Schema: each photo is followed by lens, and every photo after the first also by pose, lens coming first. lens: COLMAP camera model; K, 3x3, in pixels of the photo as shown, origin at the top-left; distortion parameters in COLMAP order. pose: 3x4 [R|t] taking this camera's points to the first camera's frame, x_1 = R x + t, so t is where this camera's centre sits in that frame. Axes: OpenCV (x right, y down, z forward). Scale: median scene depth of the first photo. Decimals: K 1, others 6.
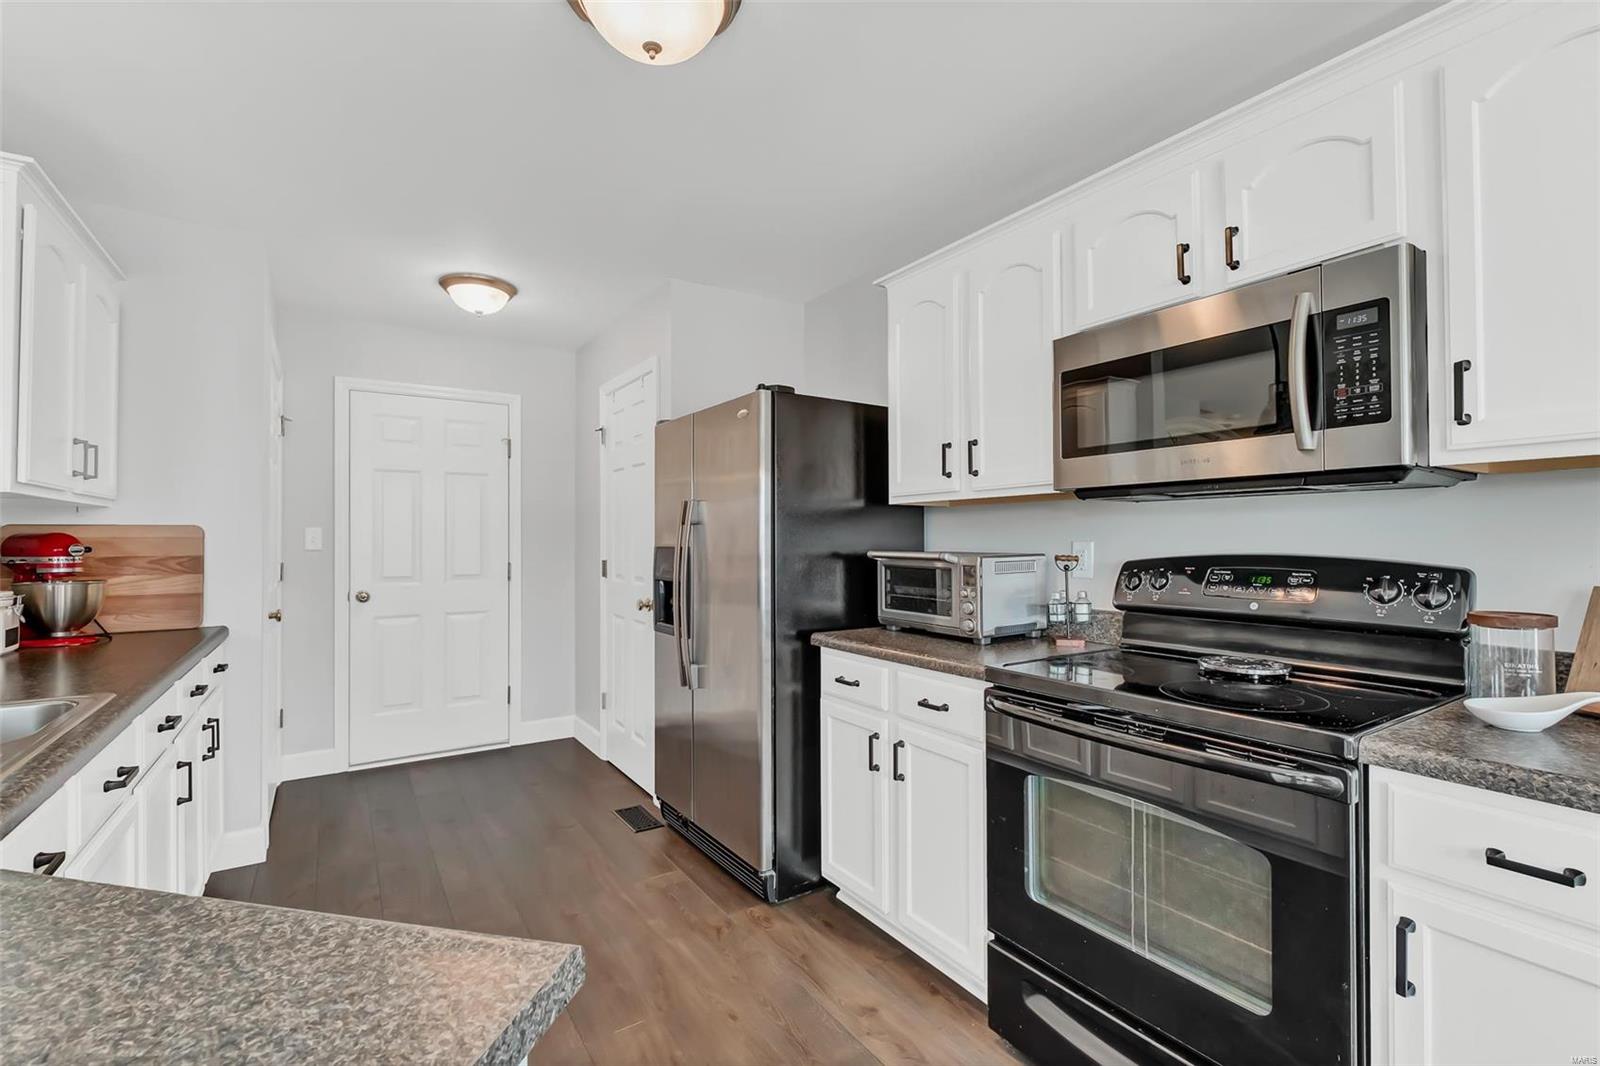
lens RADIAL K [[705.6, 0, 806.6], [0, 705.6, 532.0], [0, 0, 1]] dist [-0.004674, -0.000082]
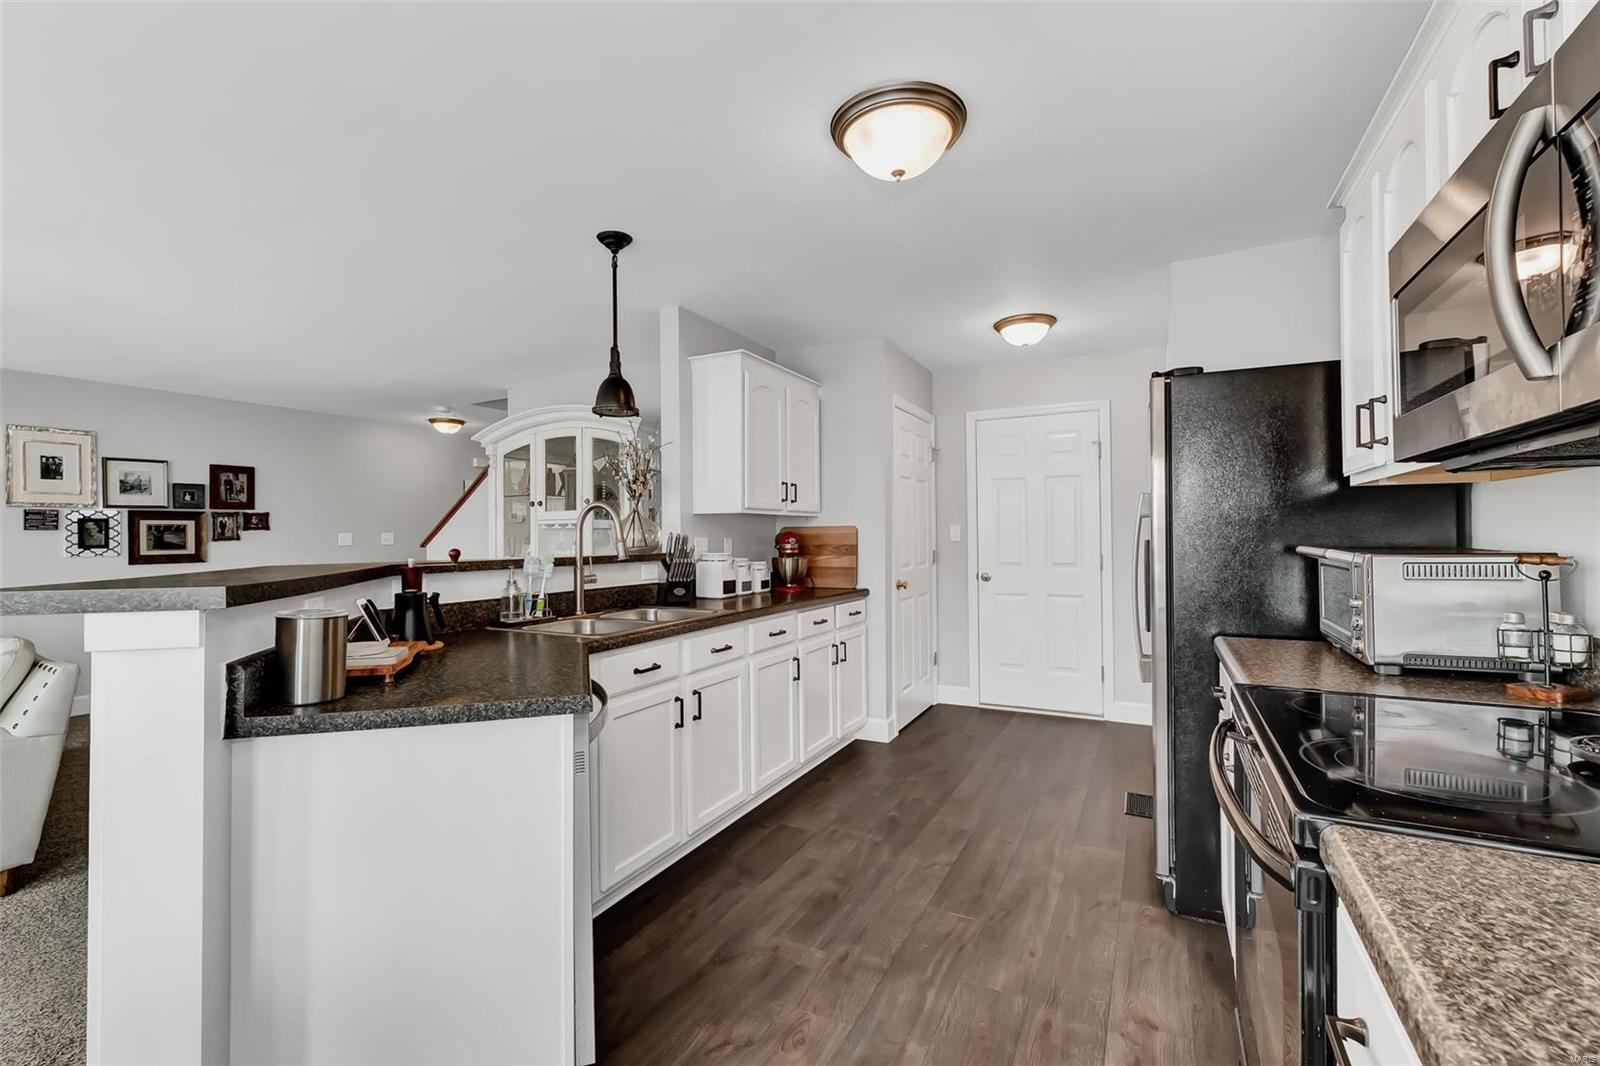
lens RADIAL K [[705.6, 0, 808.0], [0, 705.6, 531.6], [0, 0, 1]] dist [-0.004674, -0.000082]
pose [[0.492030, -0.006392, -0.870555, 0.540841], [0.015502, 0.999879, 0.001421, -0.000206], [0.870440, -0.014194, 0.492069, 0.103846]]
